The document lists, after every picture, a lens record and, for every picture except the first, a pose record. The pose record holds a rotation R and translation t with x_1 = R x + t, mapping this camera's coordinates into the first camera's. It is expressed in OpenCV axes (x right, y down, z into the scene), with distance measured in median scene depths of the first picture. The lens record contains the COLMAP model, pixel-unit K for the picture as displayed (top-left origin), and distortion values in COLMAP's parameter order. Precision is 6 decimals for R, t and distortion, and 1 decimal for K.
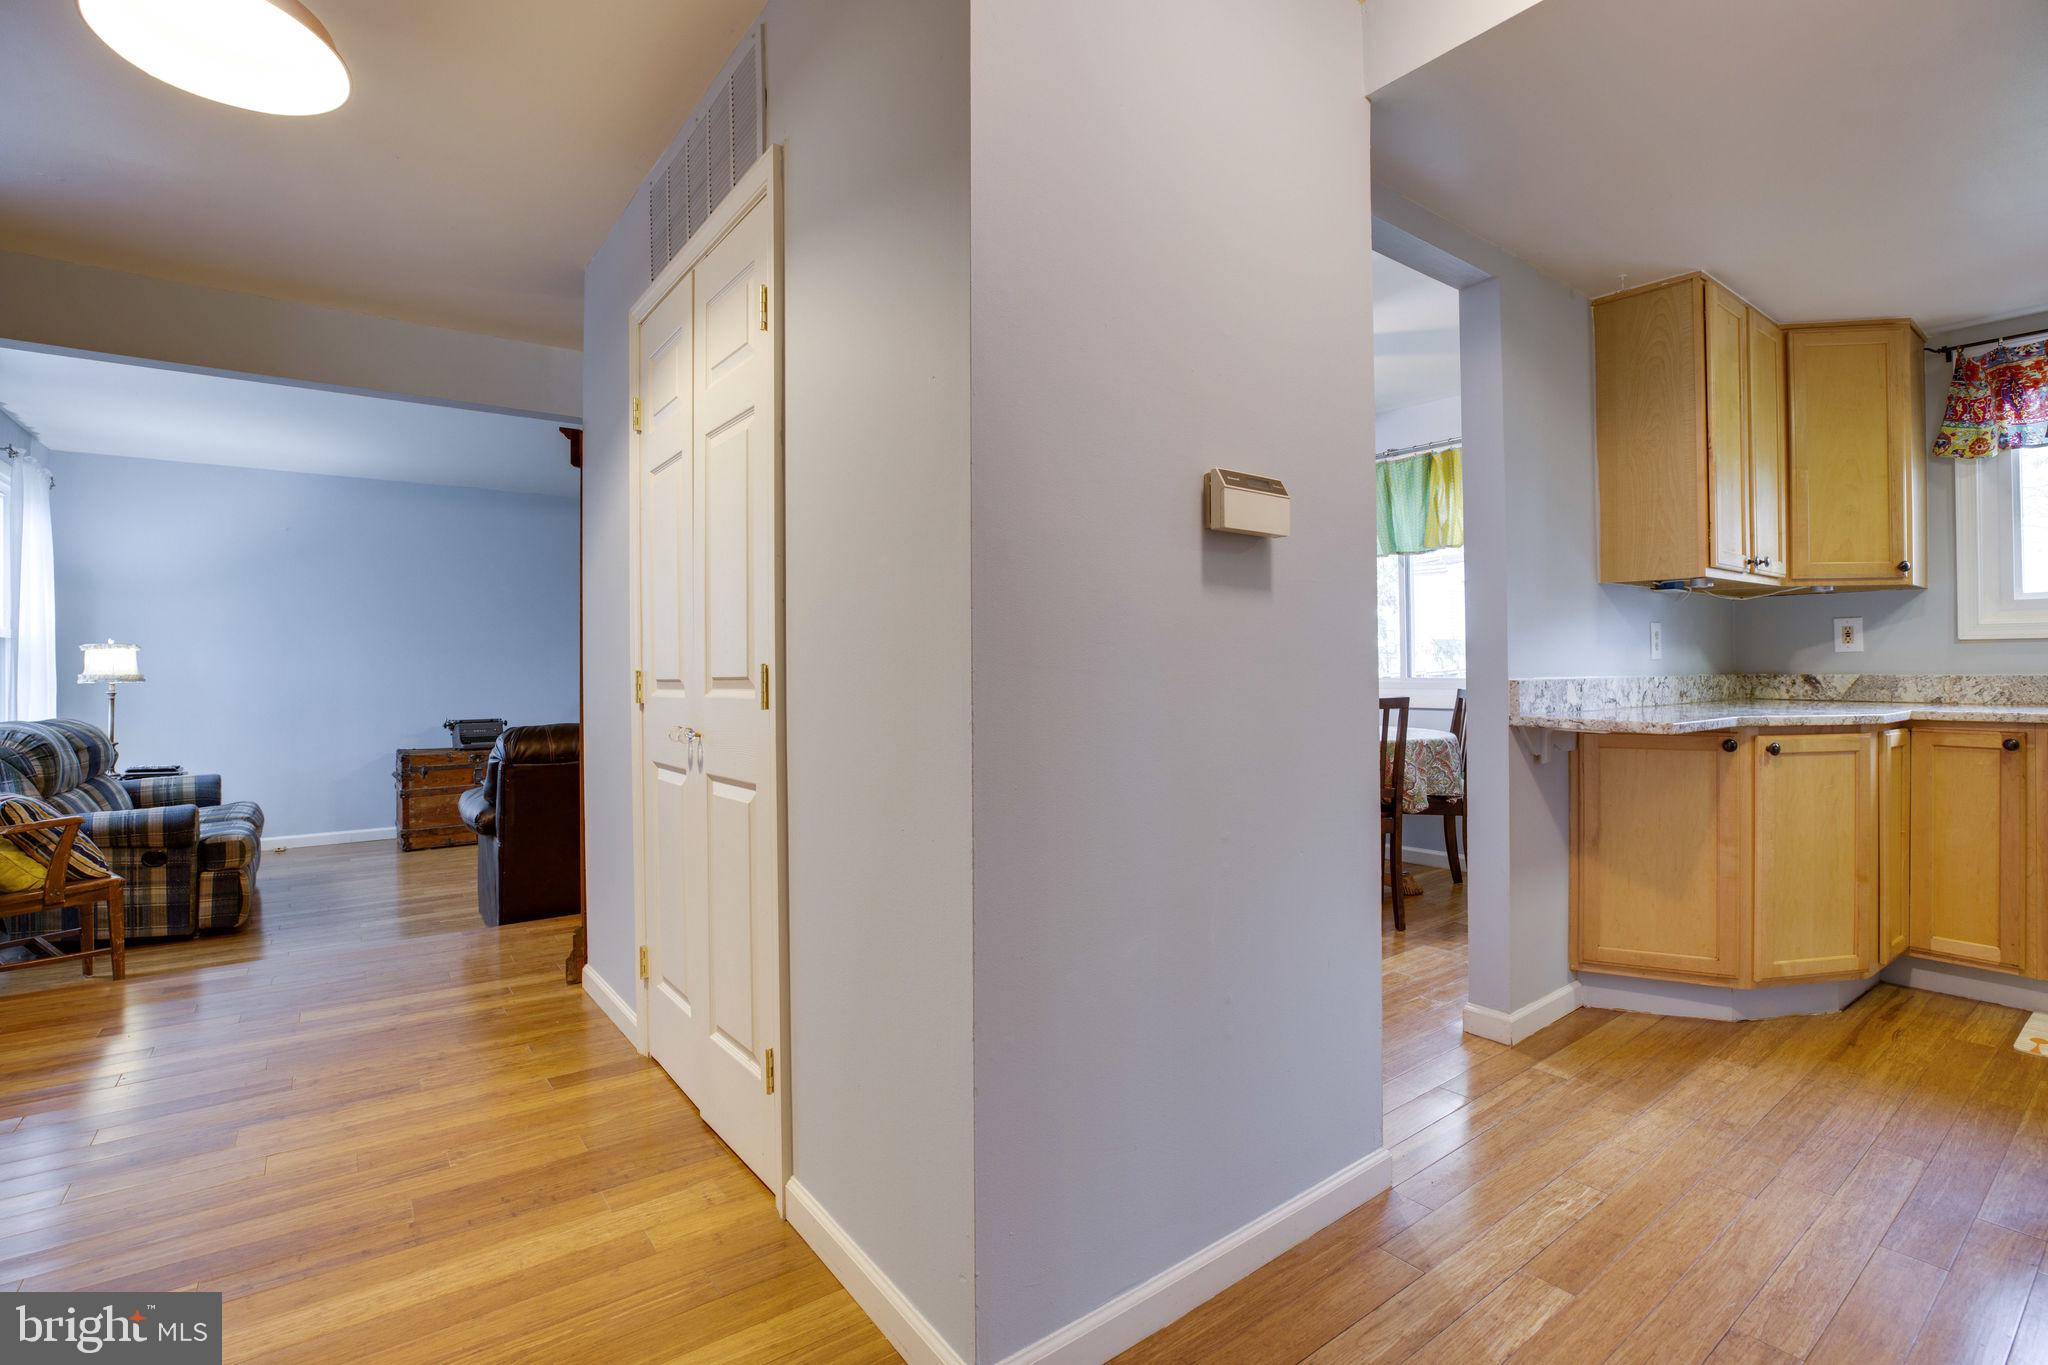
lens RADIAL K [[951.5, 0, 1014.4], [0, 951.5, 669.1], [0, 0, 1]] dist [-0.039462, 0.012247]
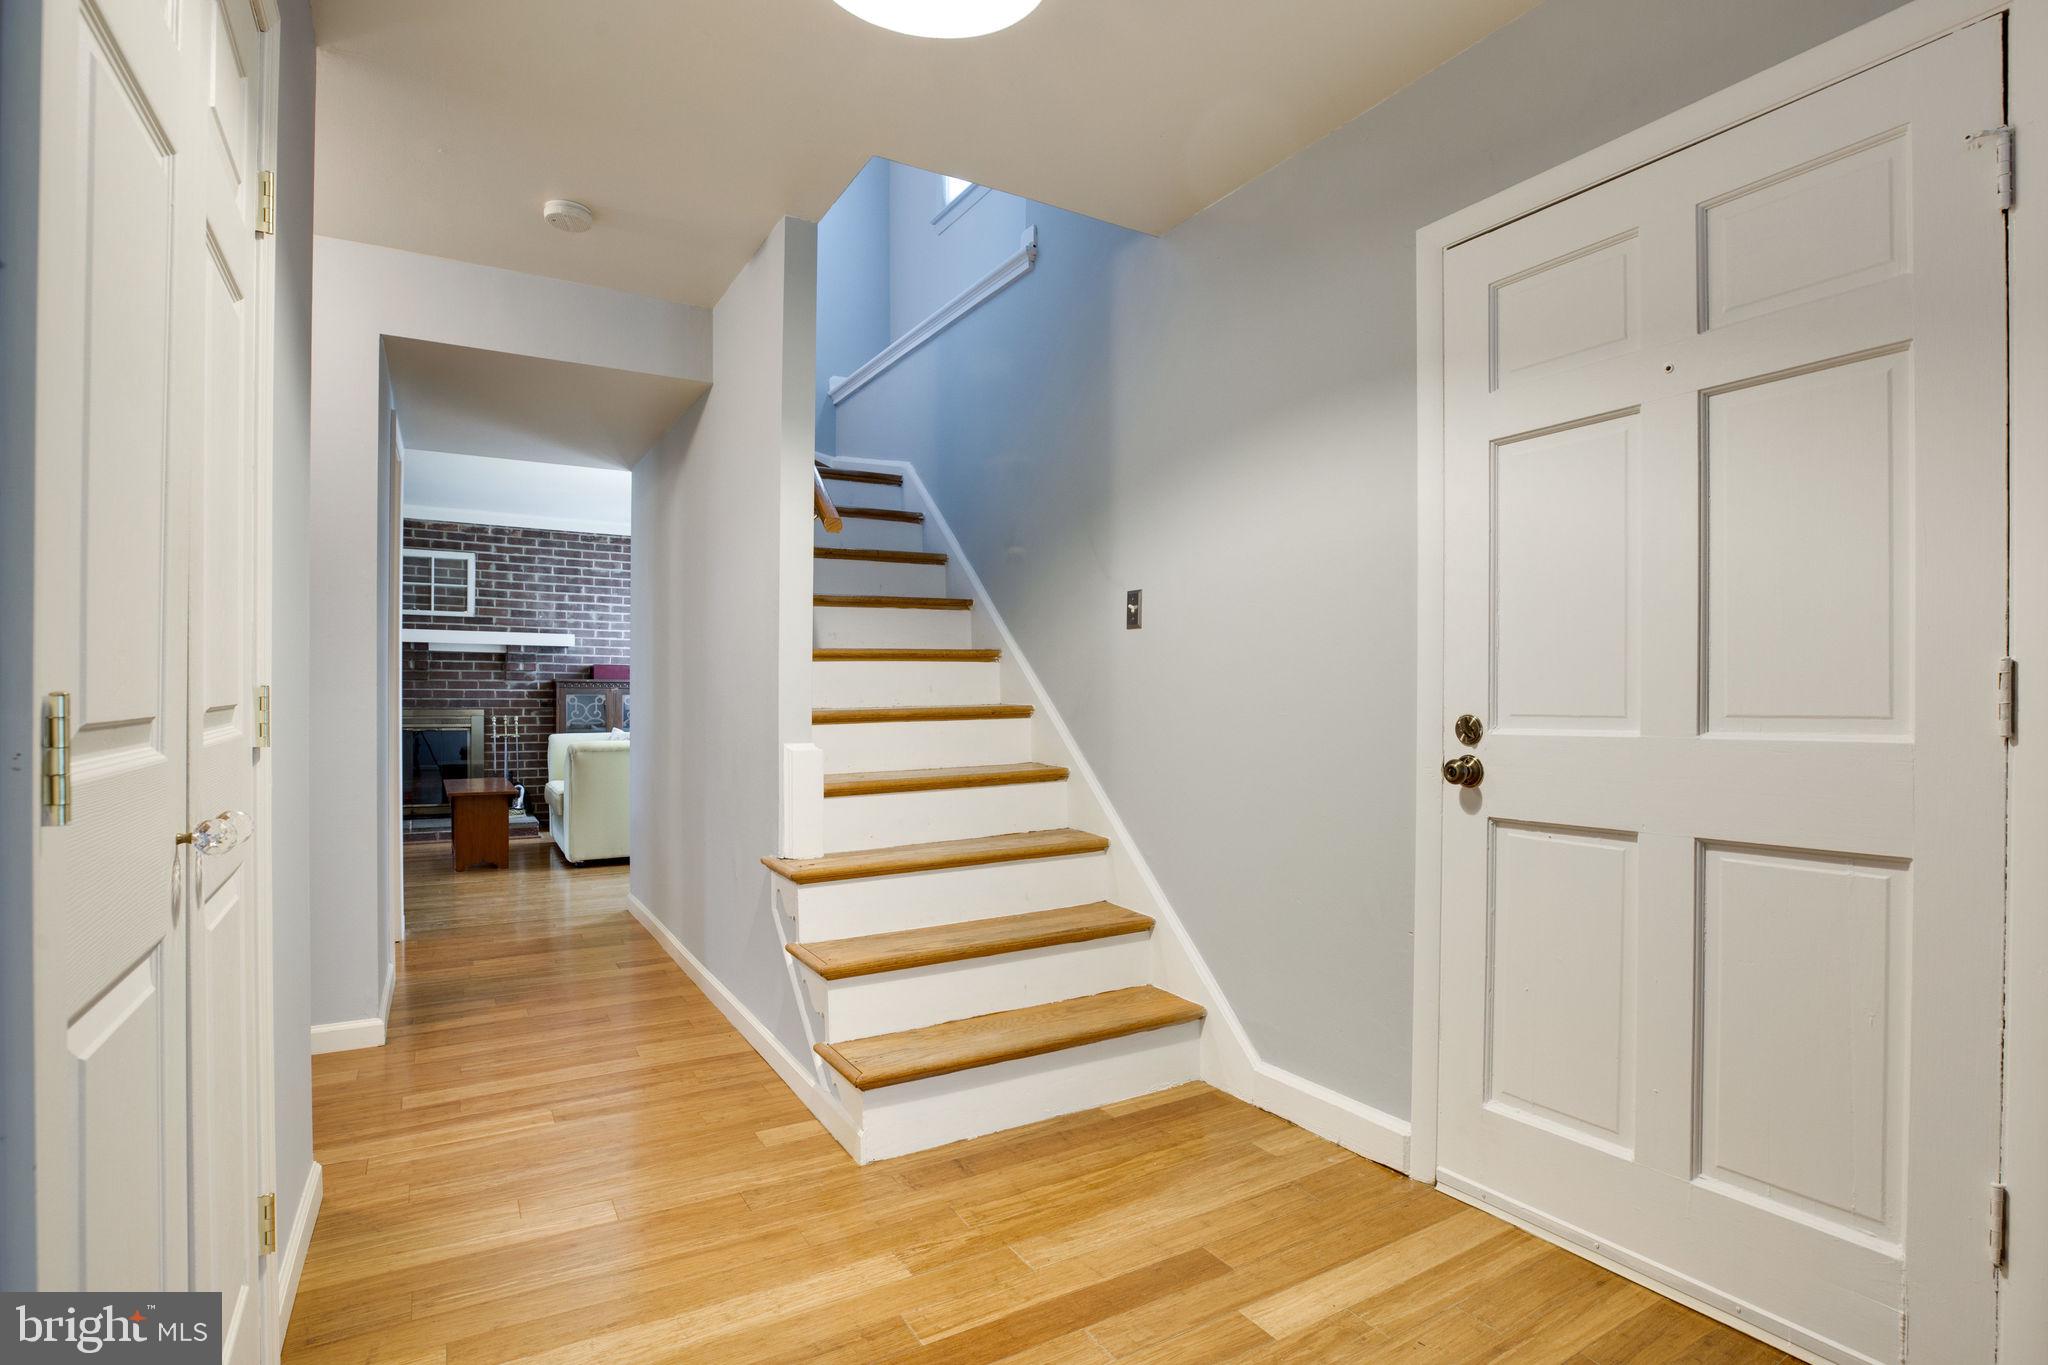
lens RADIAL K [[975.4, 0, 1010.7], [0, 975.4, 696.6], [0, 0, 1]] dist [-0.042911, 0.014840]
pose [[-0.995453, 0.000946, 0.095247, -0.402555], [0.000850, 0.999999, -0.001055, 0.000369], [-0.095248, -0.000969, -0.995453, 0.742844]]
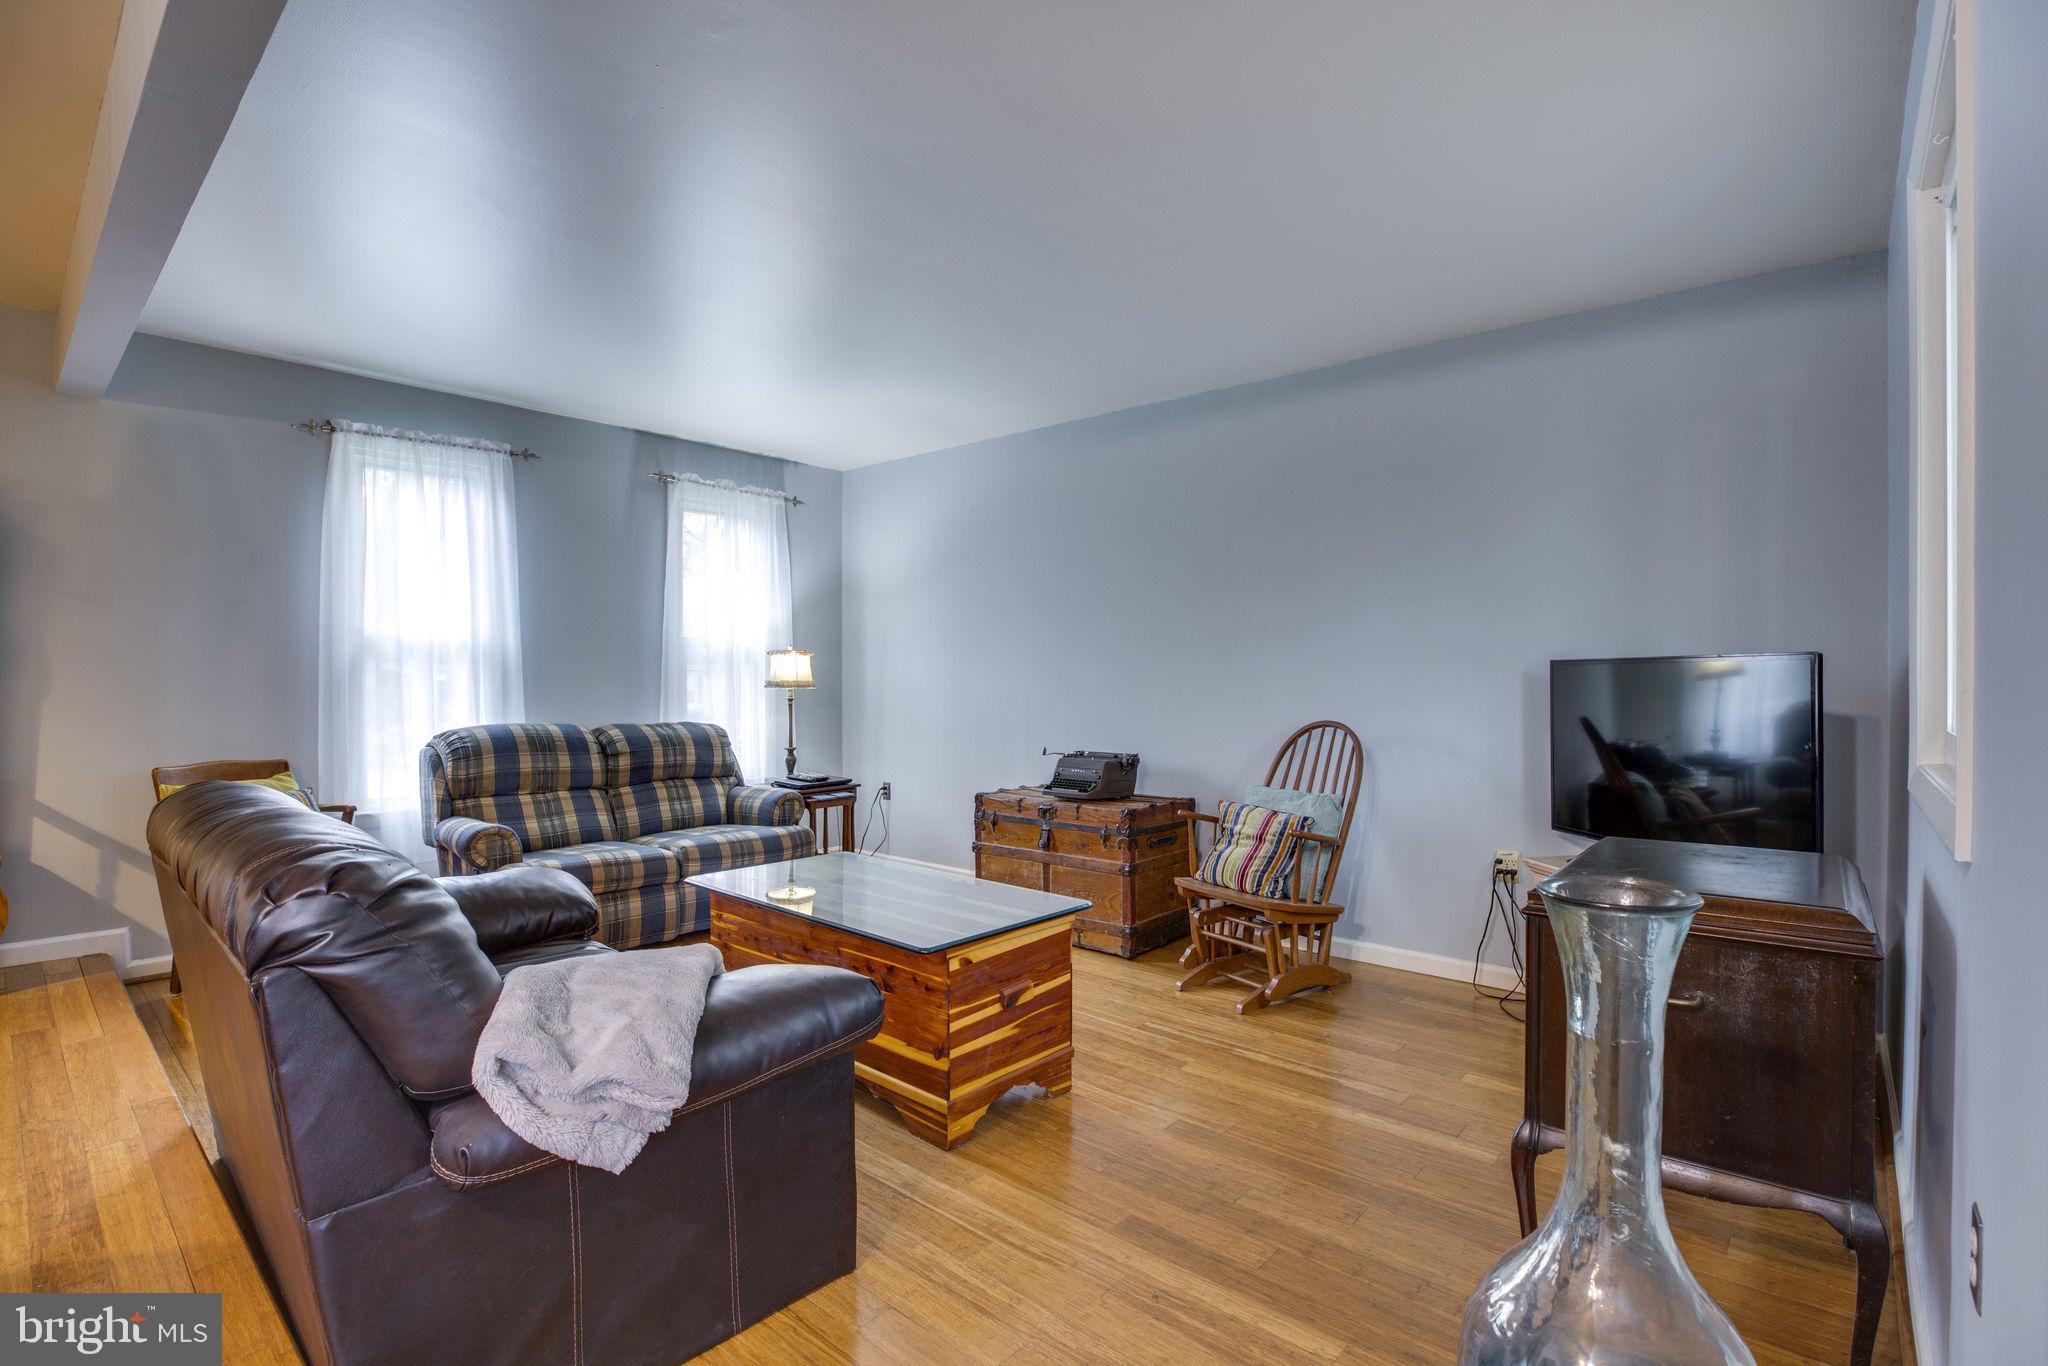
lens RADIAL K [[942.4, 0, 1027.2], [0, 942.4, 695.1], [0, 0, 1]] dist [-0.031773, 0.001089]
pose [[0.220803, 0.022058, -0.975069, 0.109154], [-0.003198, 0.999755, 0.021892, -0.003258], [0.975313, -0.001715, 0.220820, 1.284375]]
